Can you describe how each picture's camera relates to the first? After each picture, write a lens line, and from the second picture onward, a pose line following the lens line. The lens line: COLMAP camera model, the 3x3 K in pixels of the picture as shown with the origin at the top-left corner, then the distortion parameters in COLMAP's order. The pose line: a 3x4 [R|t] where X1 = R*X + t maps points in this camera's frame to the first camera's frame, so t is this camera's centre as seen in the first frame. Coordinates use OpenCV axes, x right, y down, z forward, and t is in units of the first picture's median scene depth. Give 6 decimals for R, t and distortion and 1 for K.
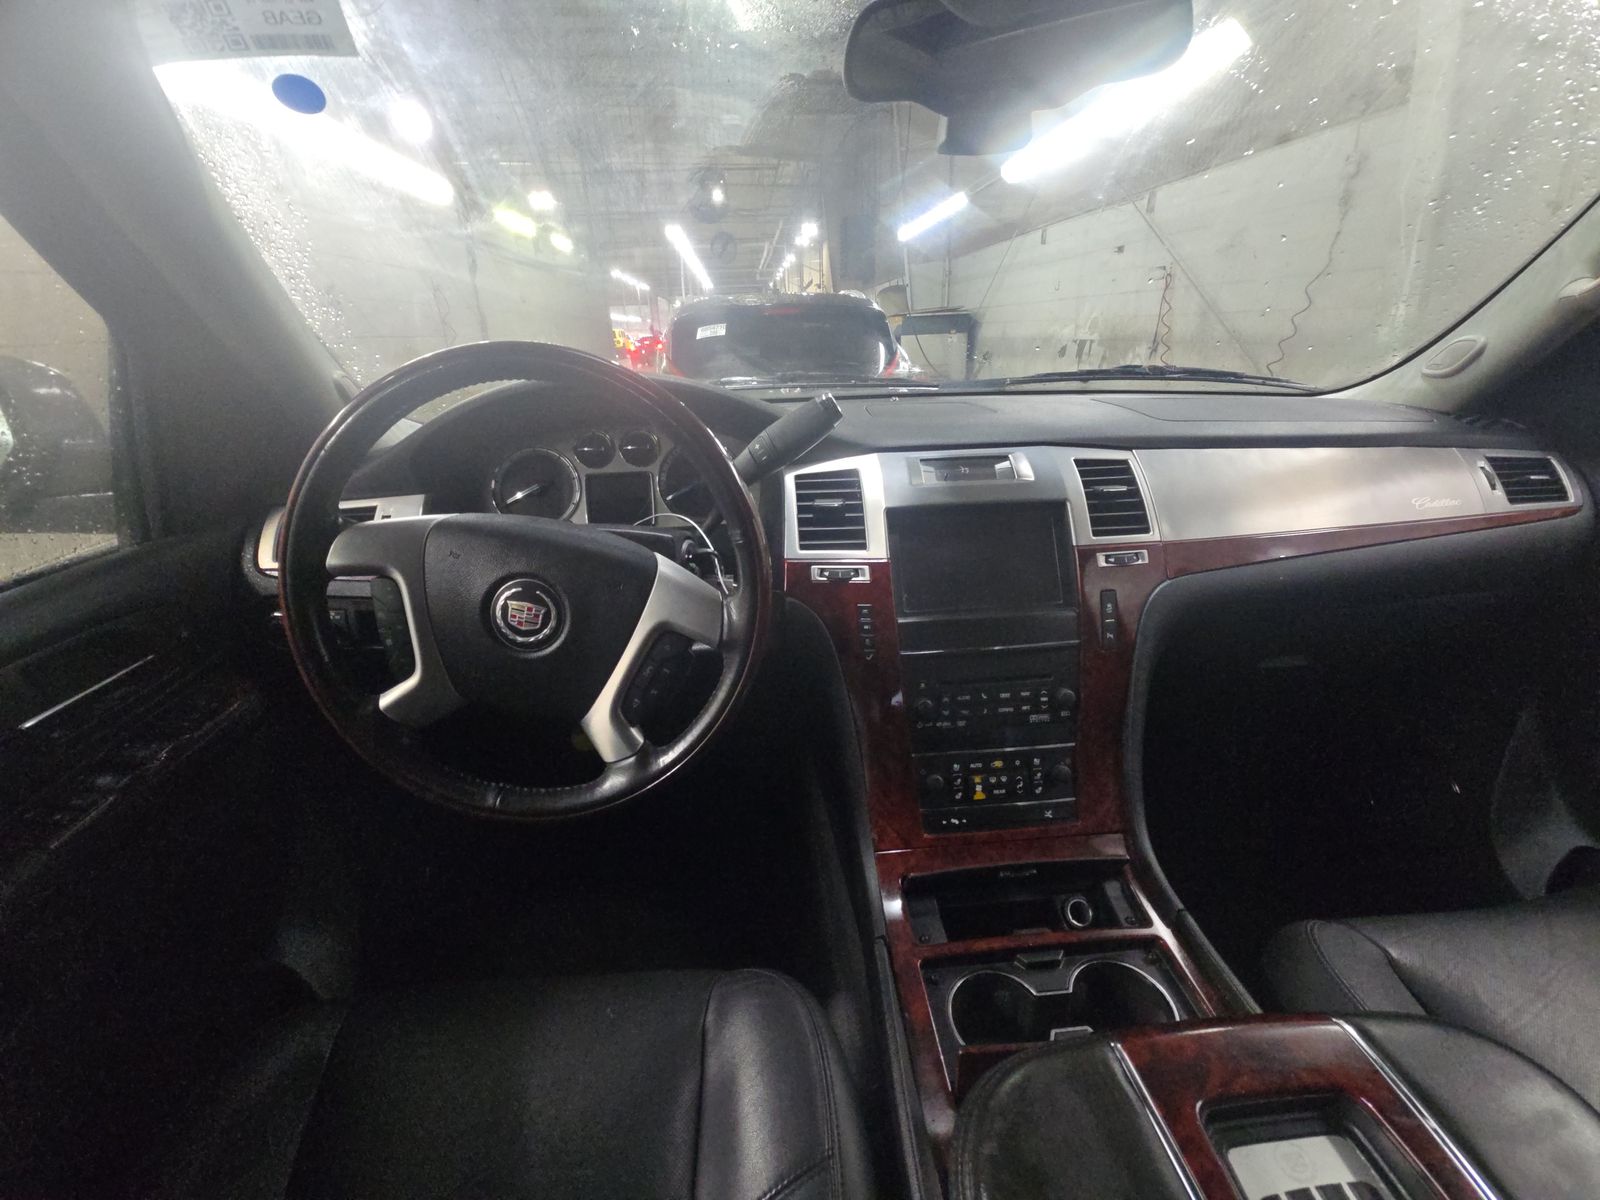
lens RADIAL K [[641.2, 0, 800.0], [0, 641.2, 600.0], [0, 0, 1]] dist [0.001380, 0.000132]
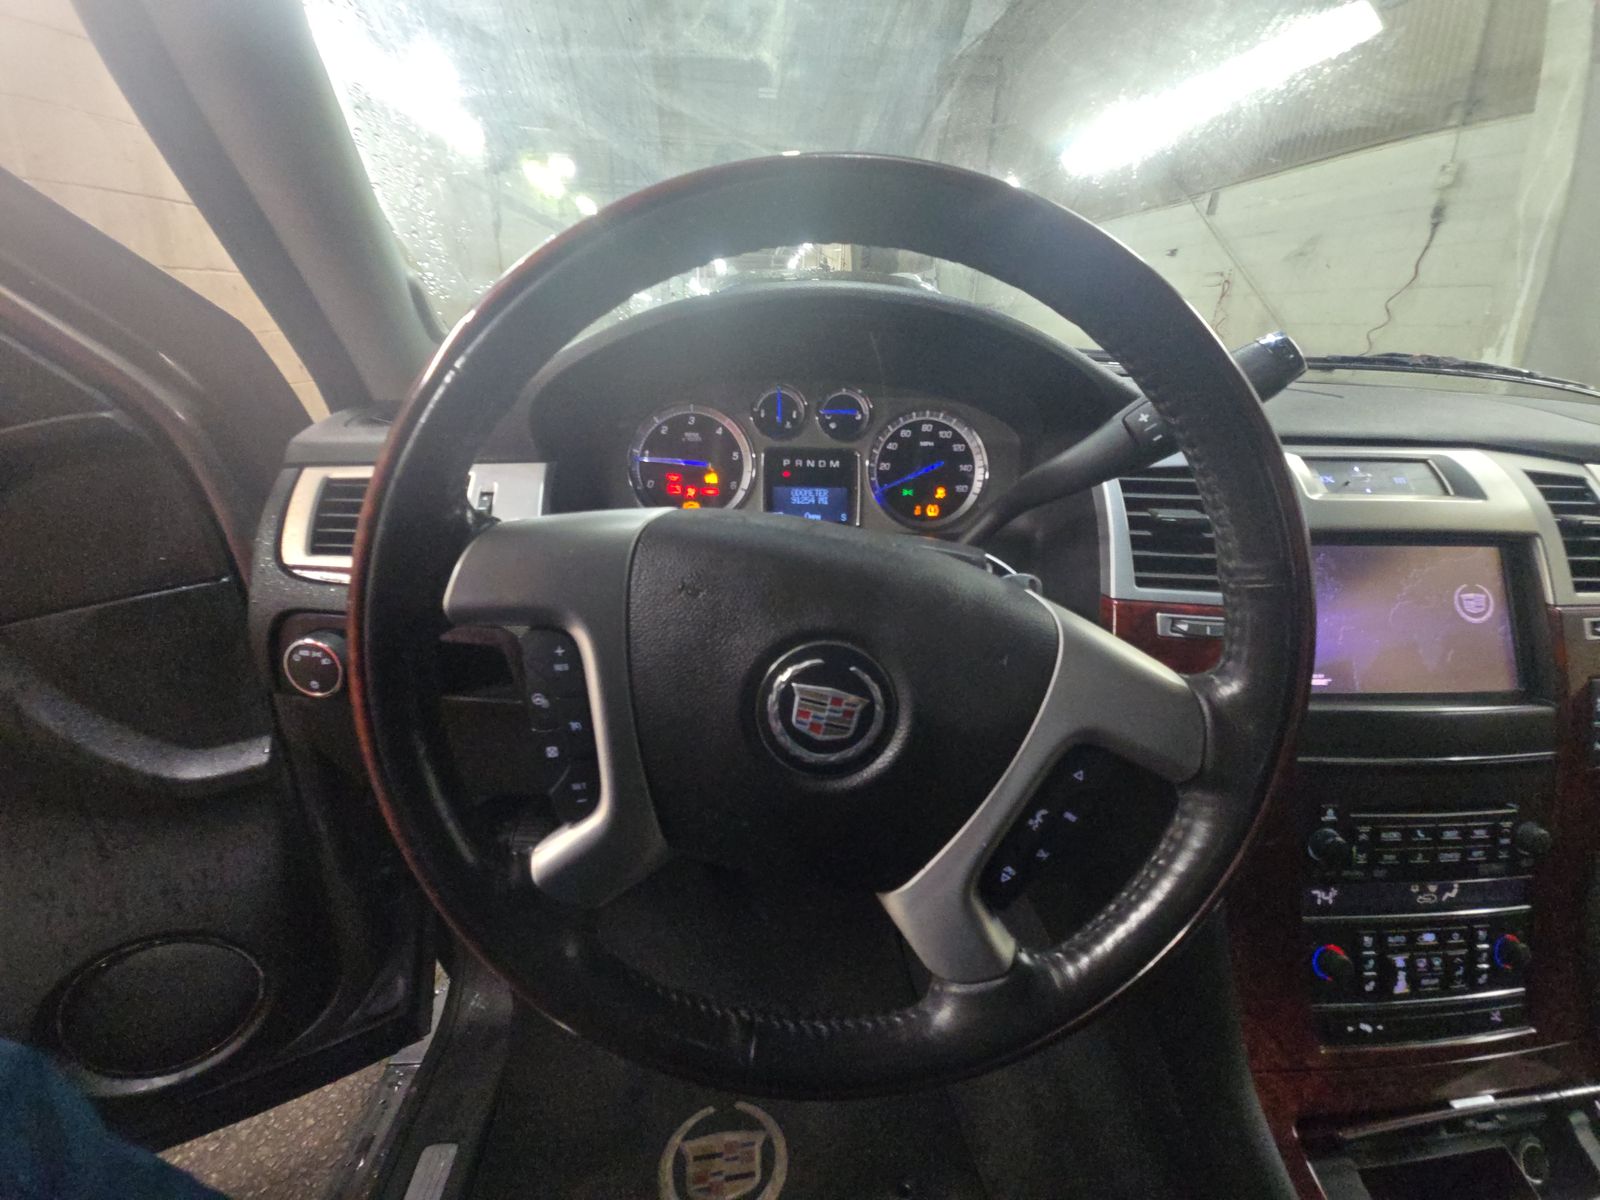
lens RADIAL K [[646.0, 0, 800.0], [0, 646.0, 600.0], [0, 0, 1]] dist [0.000708, -0.005663]
pose [[0.998214, 0.058762, 0.010715, -0.336680], [-0.058874, 0.998211, 0.010439, -0.050953], [-0.010082, -0.011051, 0.999888, 0.356292]]
